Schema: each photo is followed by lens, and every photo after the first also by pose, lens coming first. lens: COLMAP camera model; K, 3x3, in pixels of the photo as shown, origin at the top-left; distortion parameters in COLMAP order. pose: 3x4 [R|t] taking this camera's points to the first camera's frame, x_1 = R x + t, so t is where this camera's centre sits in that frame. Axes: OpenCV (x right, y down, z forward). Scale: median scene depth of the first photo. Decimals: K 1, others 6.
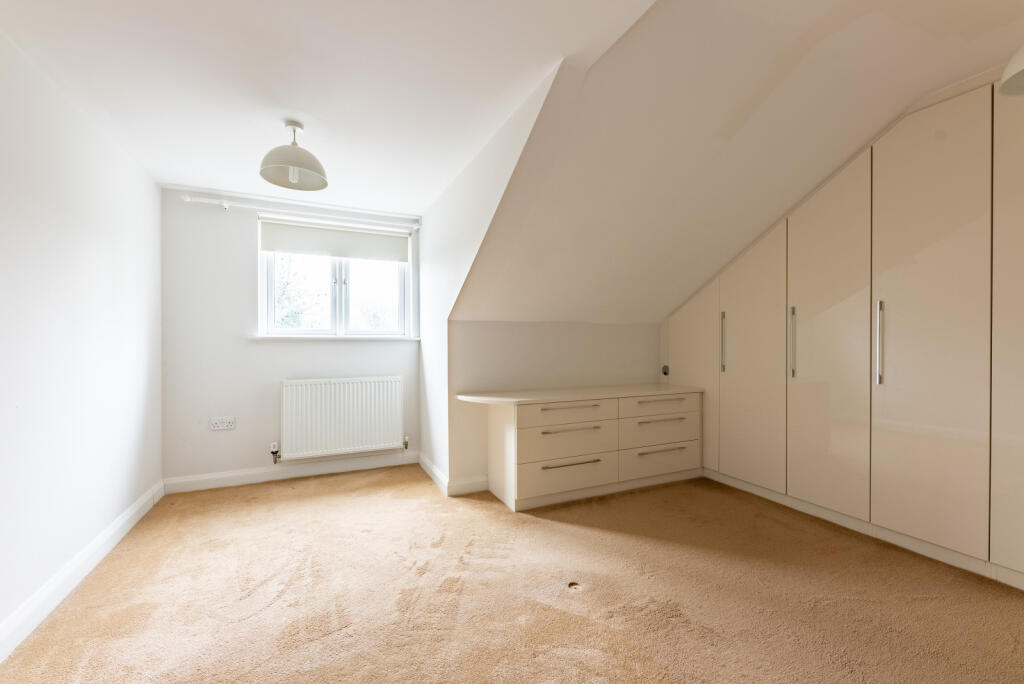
lens RADIAL K [[417.0, 0, 506.5], [0, 417.0, 340.9], [0, 0, 1]] dist [0.001836, 0.000064]
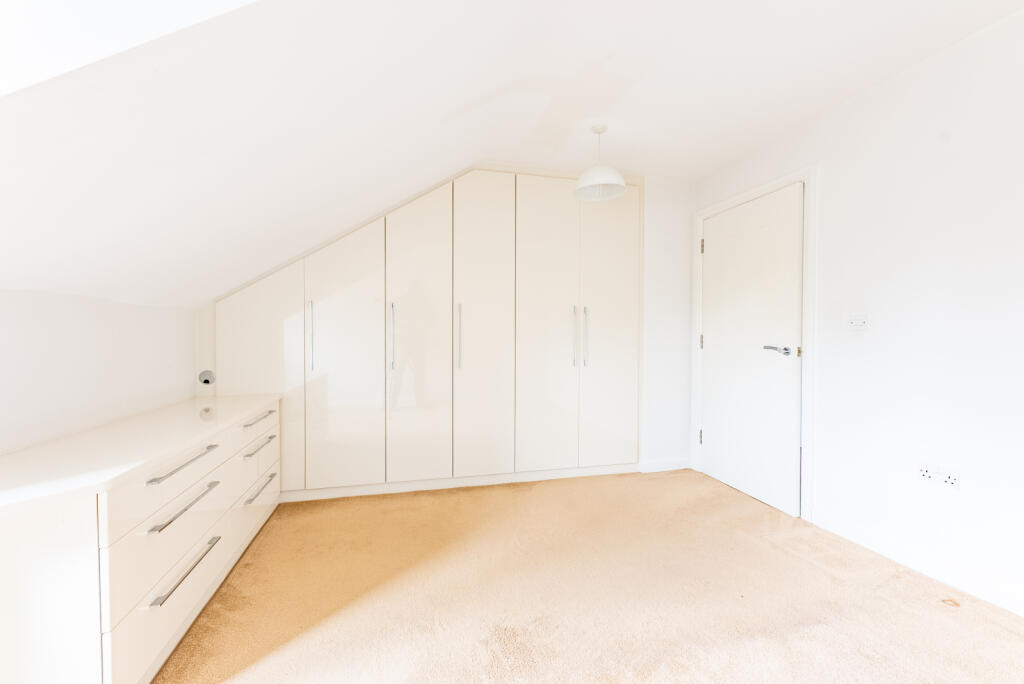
lens RADIAL K [[417.0, 0, 511.5], [0, 417.0, 338.0], [0, 0, 1]] dist [0.001836, 0.000064]
pose [[0.197016, -0.008332, 0.980365, -0.300478], [0.004028, 0.999962, 0.007689, -0.000275], [-0.980392, 0.002434, 0.197043, 0.506020]]
